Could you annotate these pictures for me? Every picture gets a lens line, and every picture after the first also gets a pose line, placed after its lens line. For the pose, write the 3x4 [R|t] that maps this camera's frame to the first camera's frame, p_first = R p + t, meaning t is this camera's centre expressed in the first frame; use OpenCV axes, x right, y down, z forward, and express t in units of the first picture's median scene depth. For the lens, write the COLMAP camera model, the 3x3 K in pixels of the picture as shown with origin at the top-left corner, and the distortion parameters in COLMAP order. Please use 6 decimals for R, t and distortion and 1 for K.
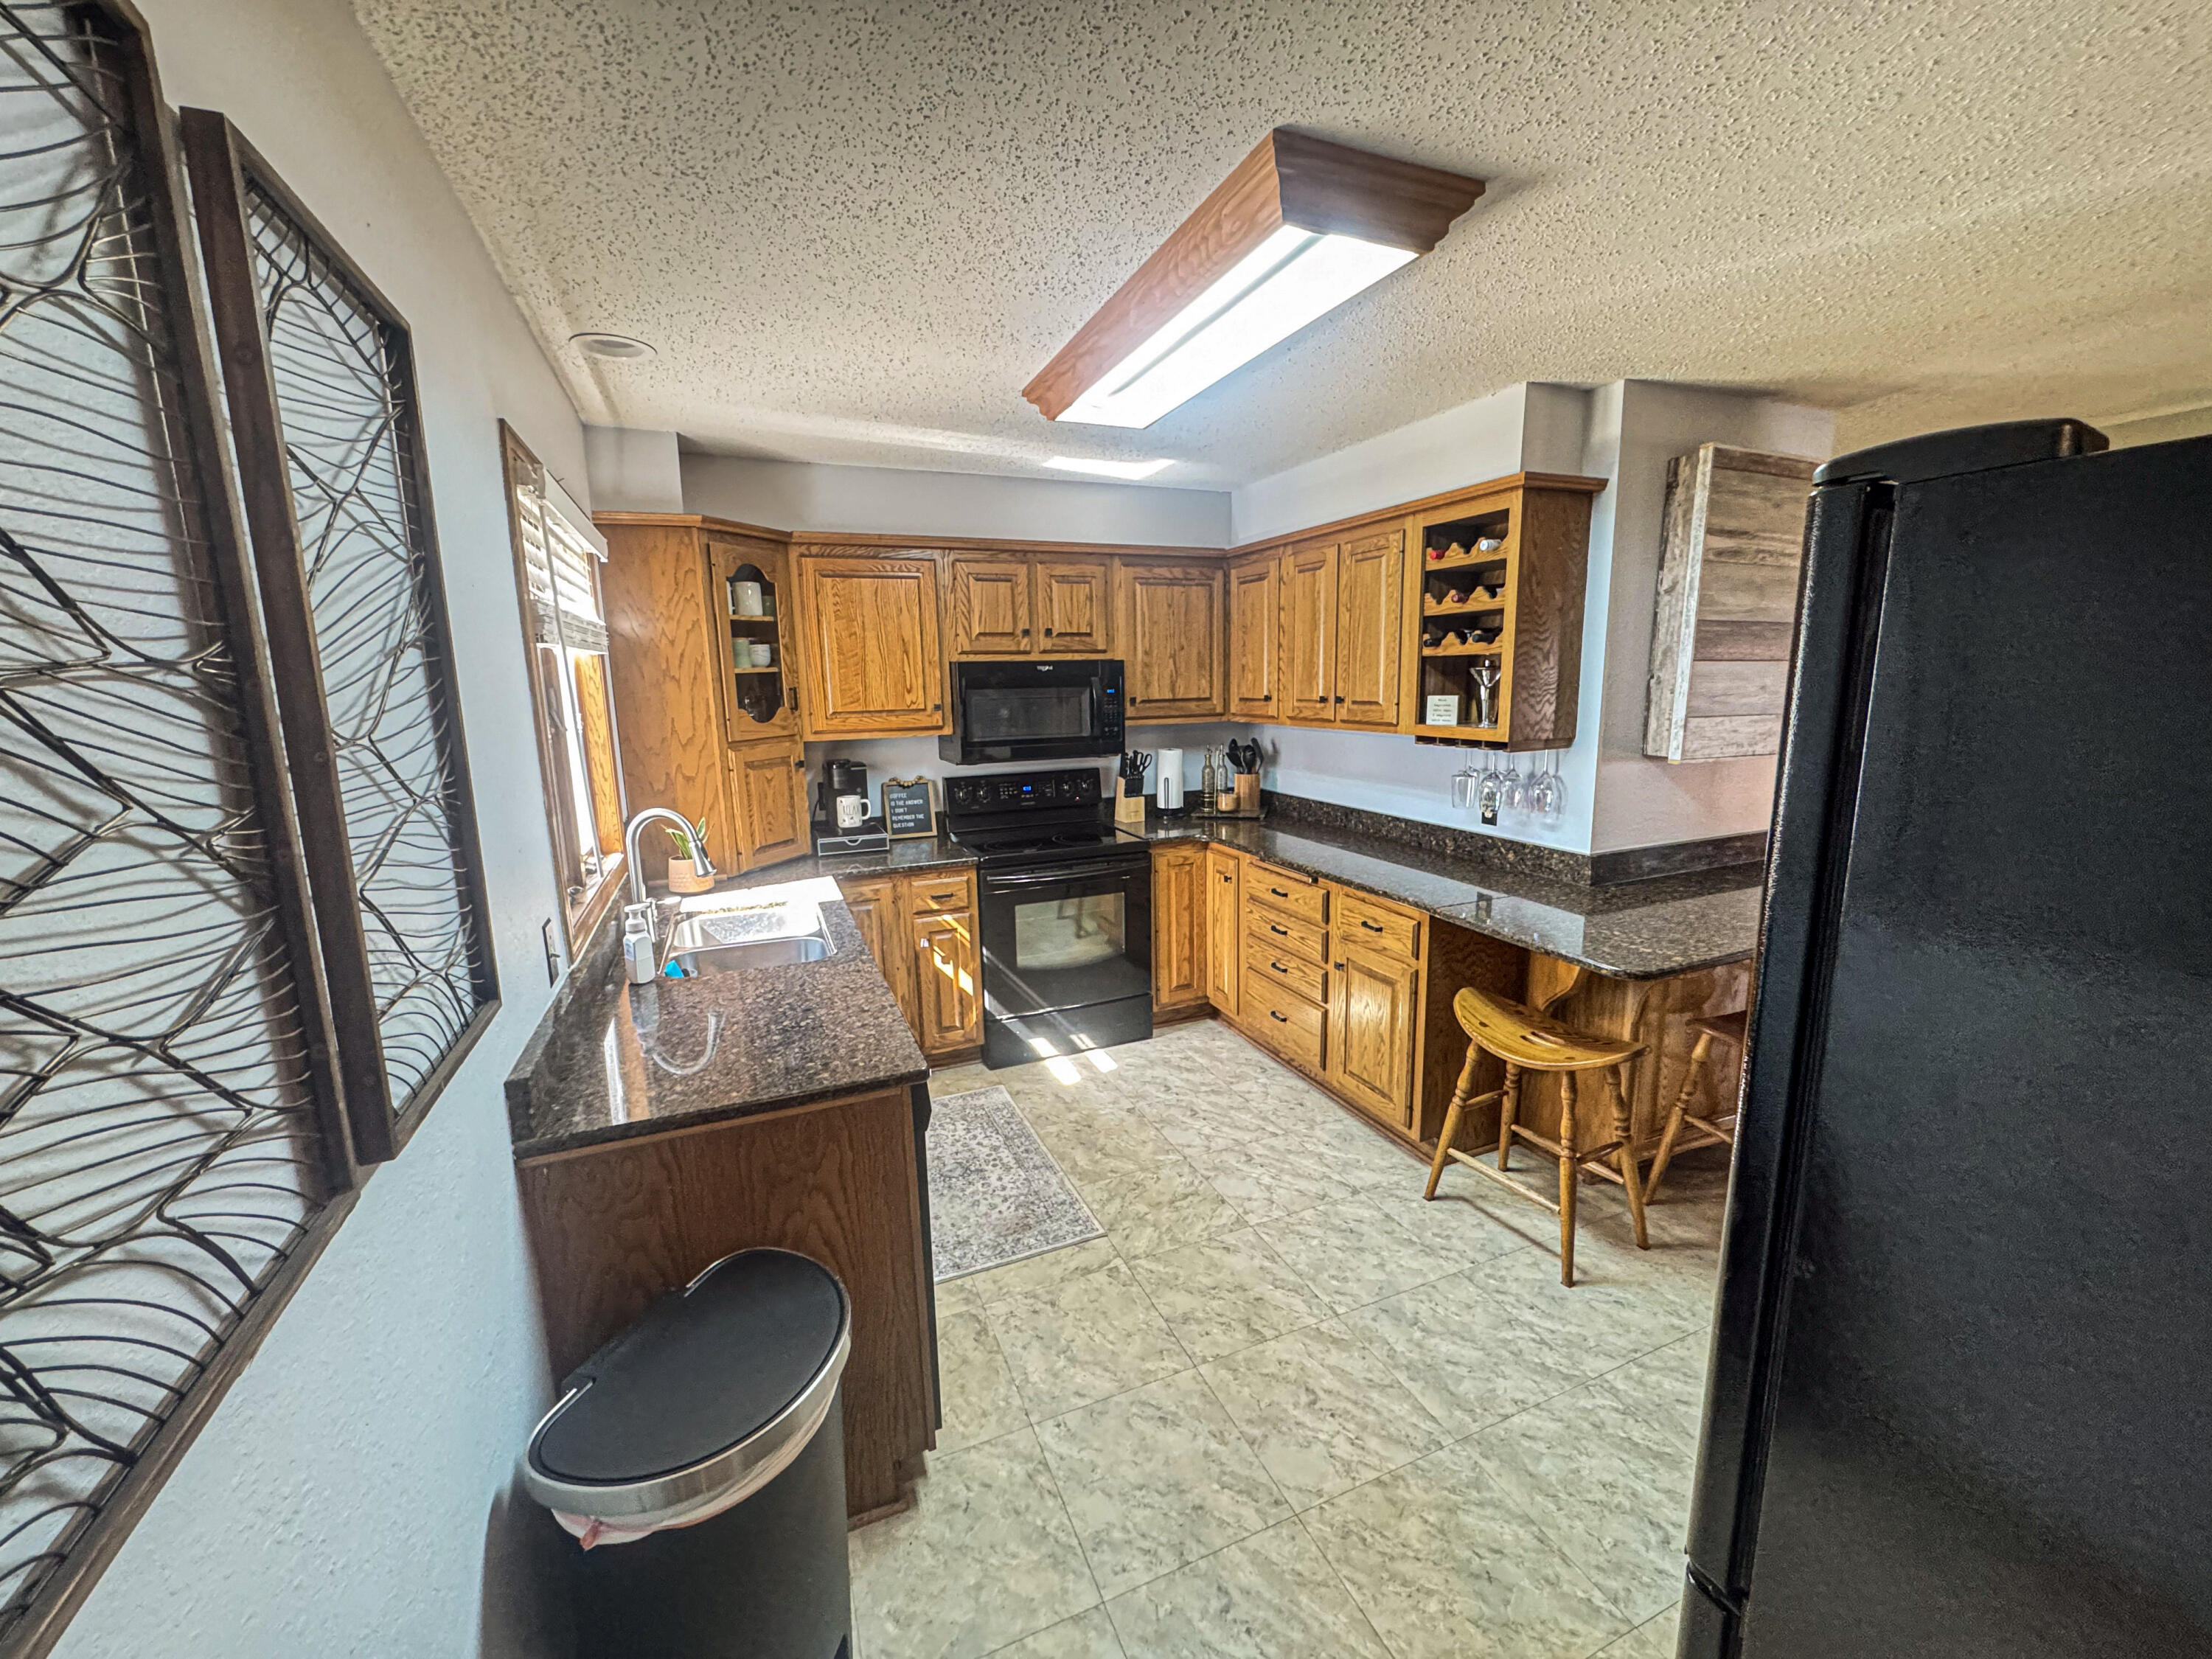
lens RADIAL K [[879.3, 0, 1105.8], [0, 879.3, 823.5], [0, 0, 1]] dist [-0.000629, -0.000557]
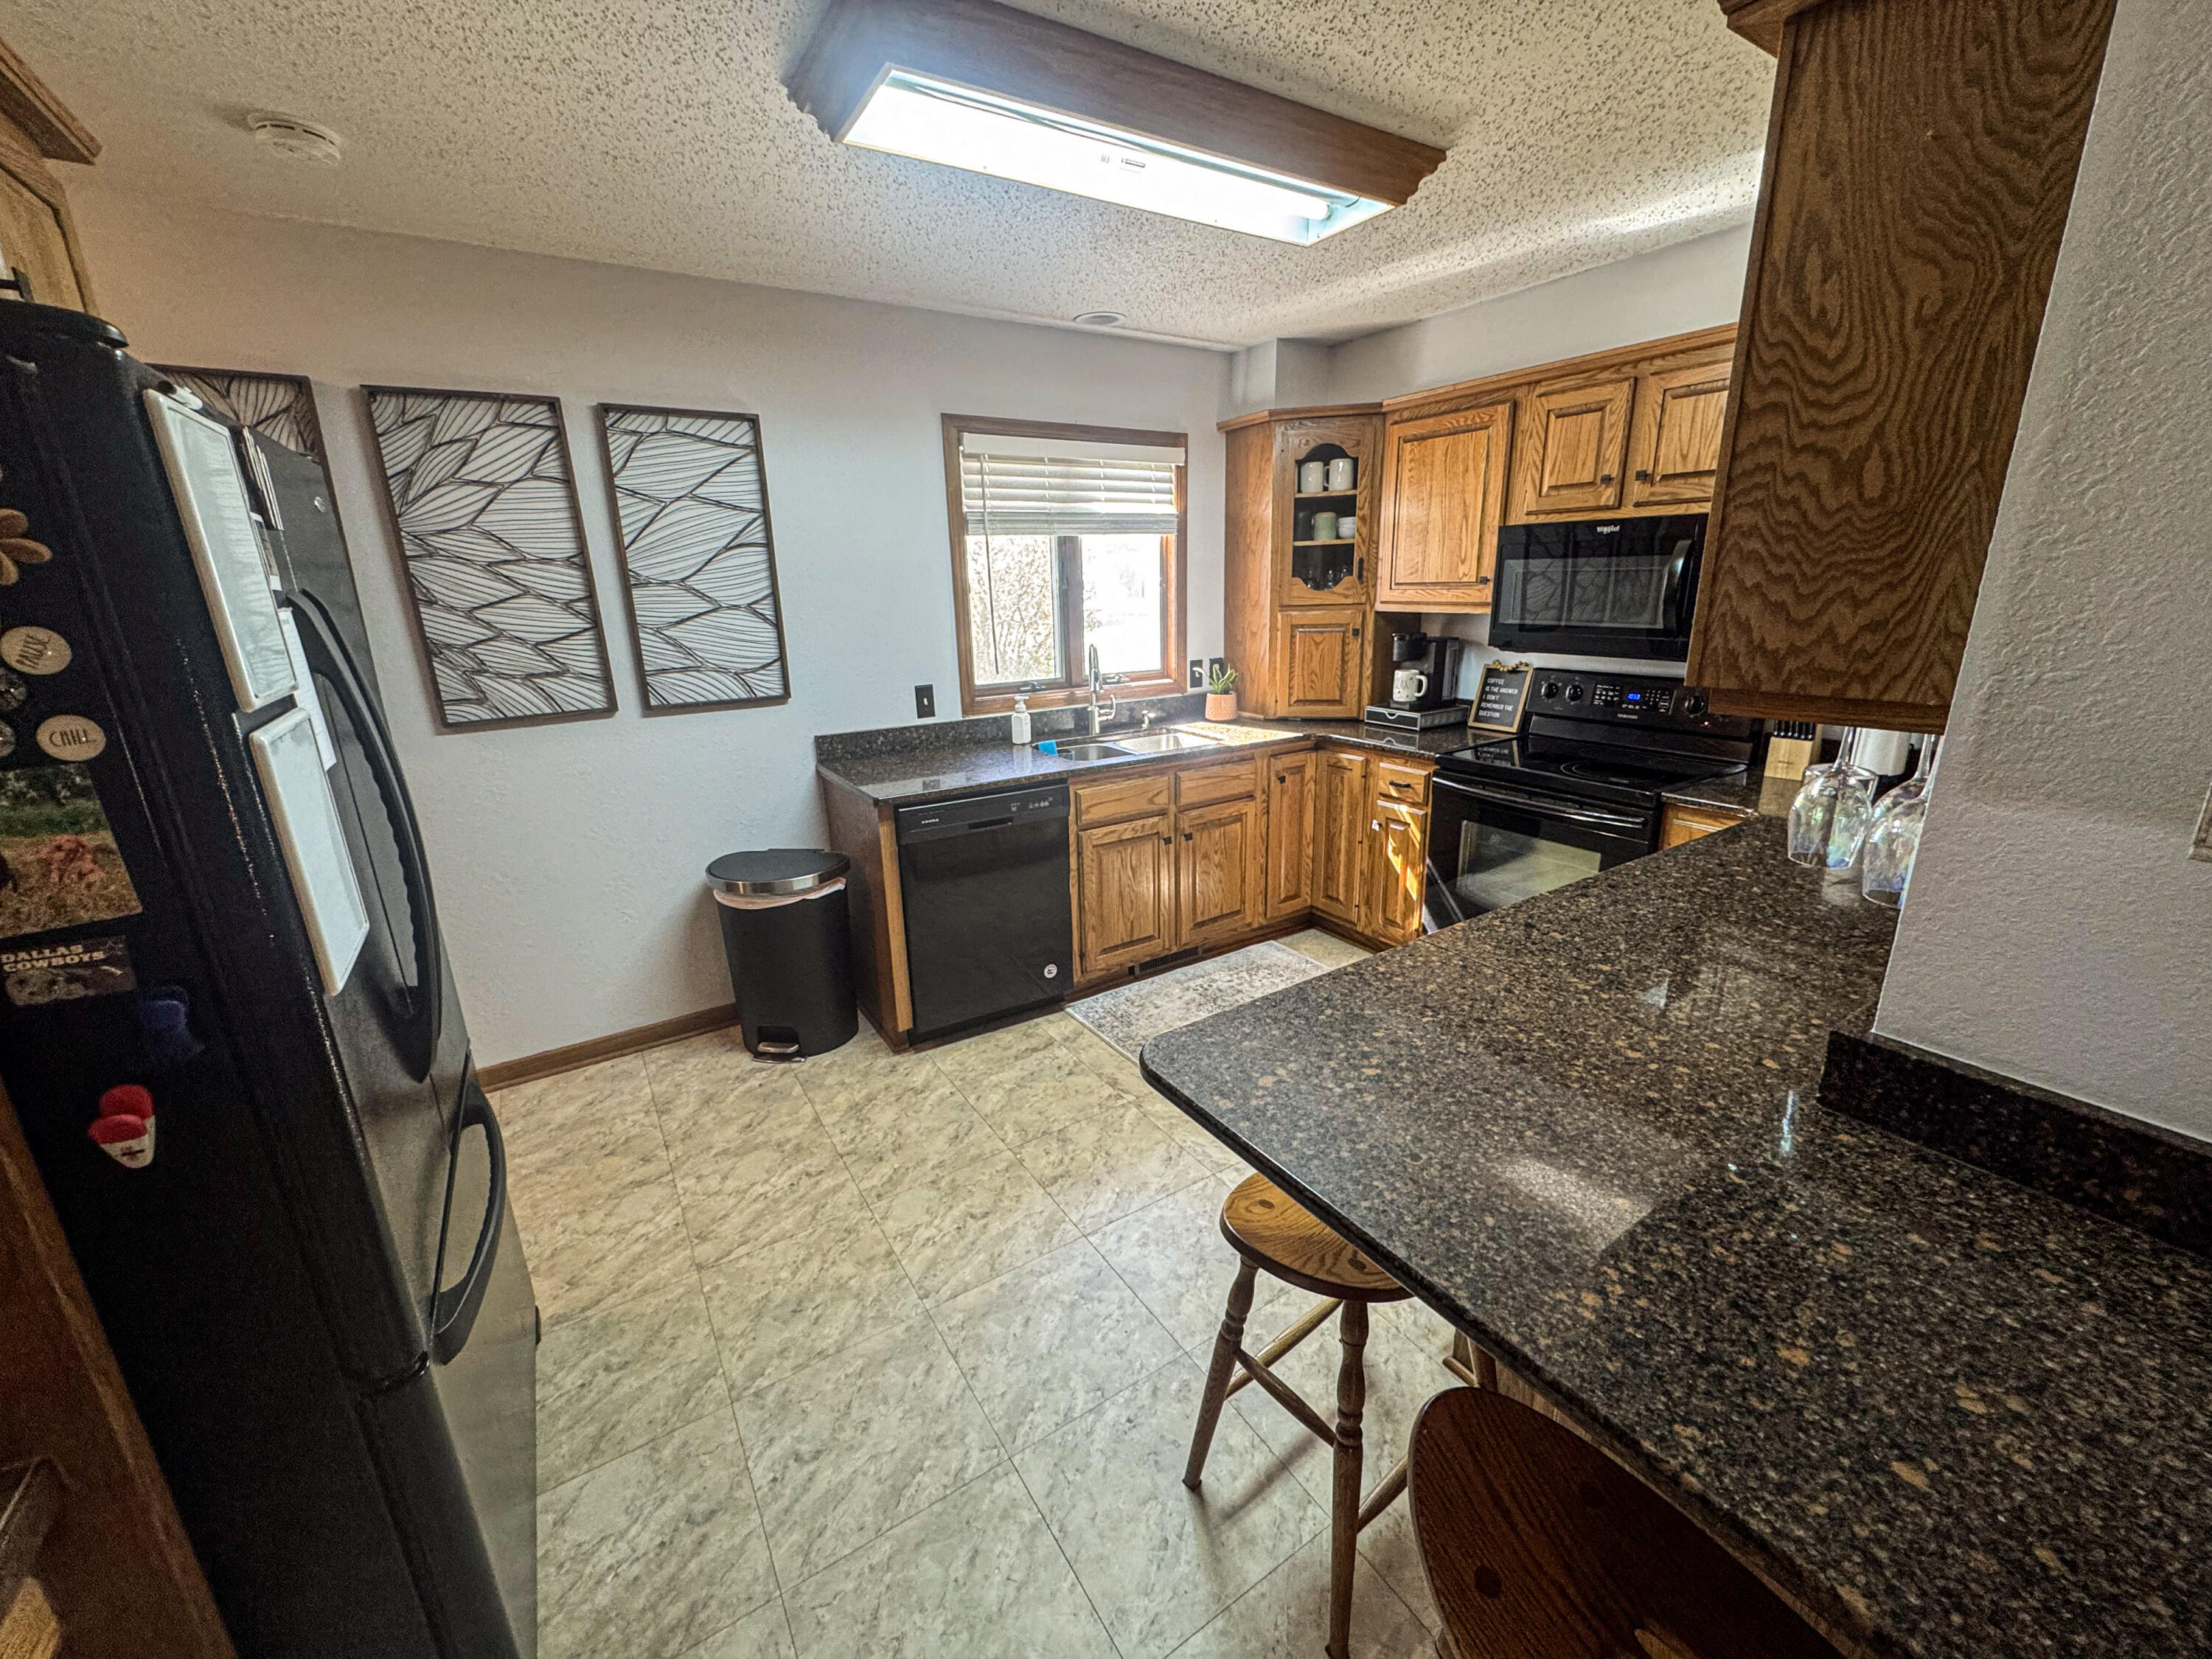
lens RADIAL K [[879.3, 0, 1105.8], [0, 879.3, 823.5], [0, 0, 1]] dist [-0.000629, -0.000557]
pose [[0.169047, 0.282707, -0.944193, 0.704888], [-0.143549, 0.954827, 0.260190, -0.083197], [0.975098, 0.091554, 0.201993, 0.530149]]
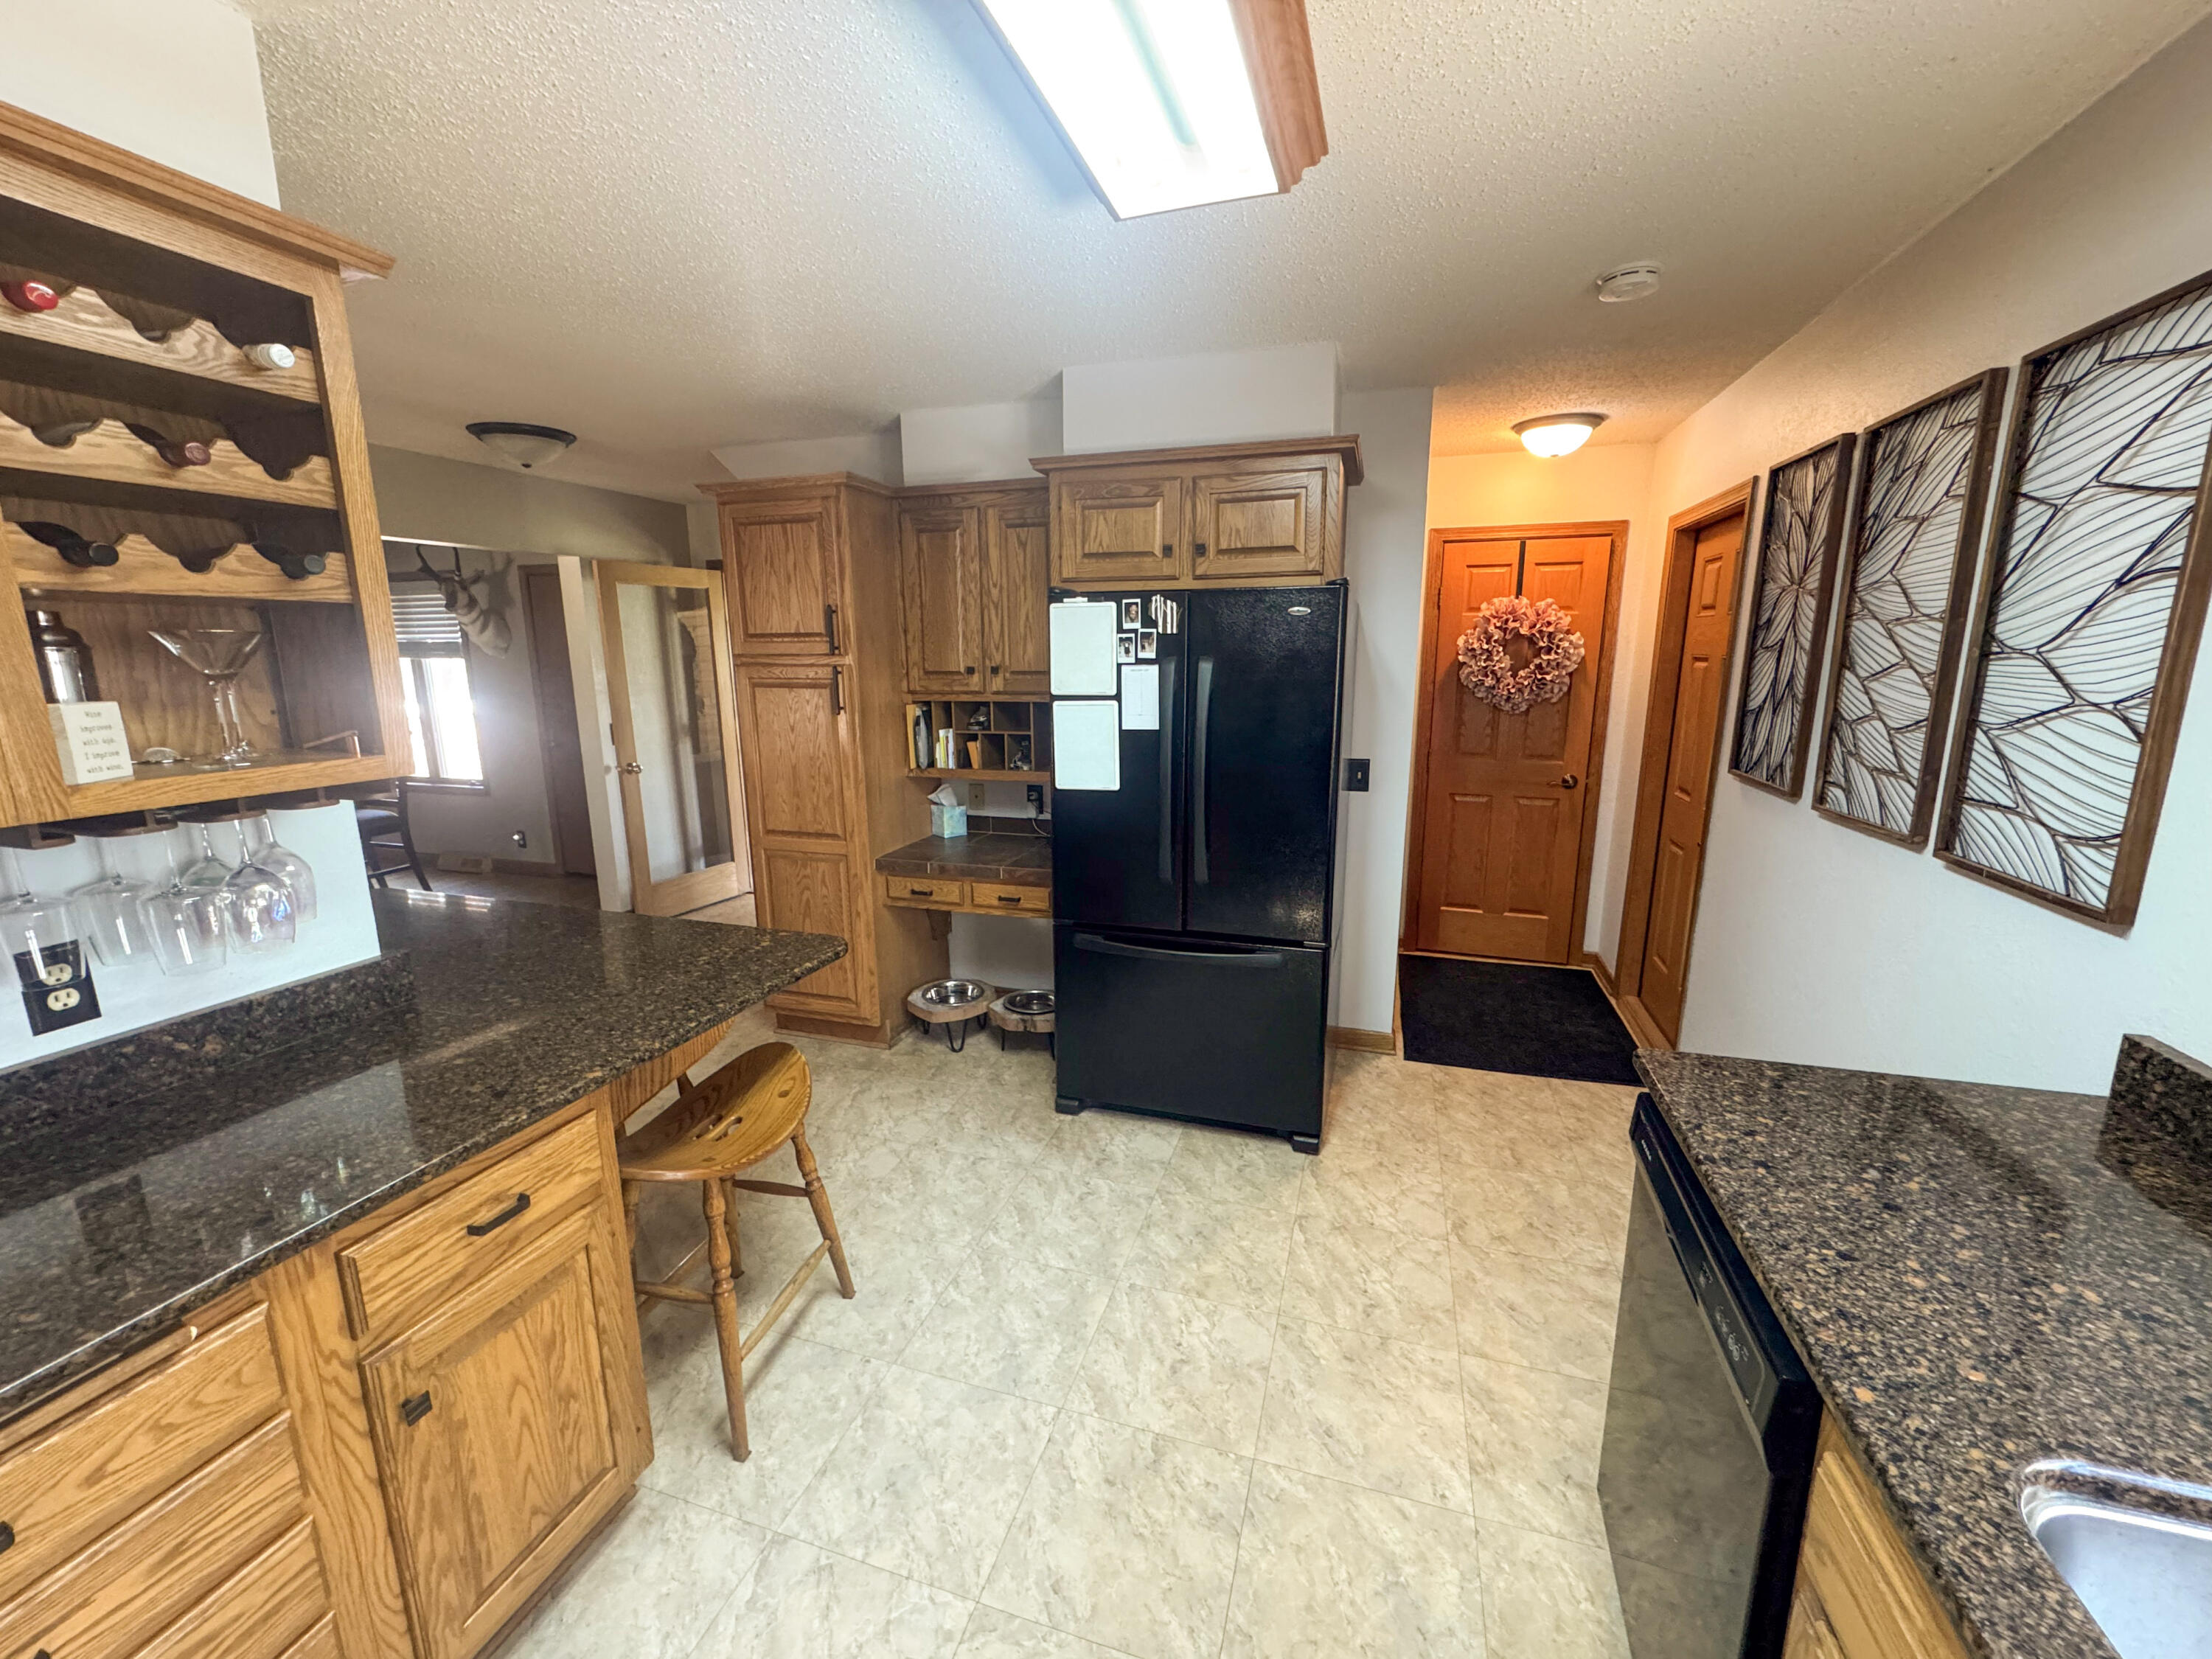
lens RADIAL K [[879.3, 0, 1105.8], [0, 879.3, 823.5], [0, 0, 1]] dist [-0.000629, -0.000557]
pose [[-0.759558, -0.097525, 0.643087, -0.169569], [0.131936, 0.945042, 0.299148, -0.140795], [-0.636918, 0.312066, -0.704946, 0.935089]]
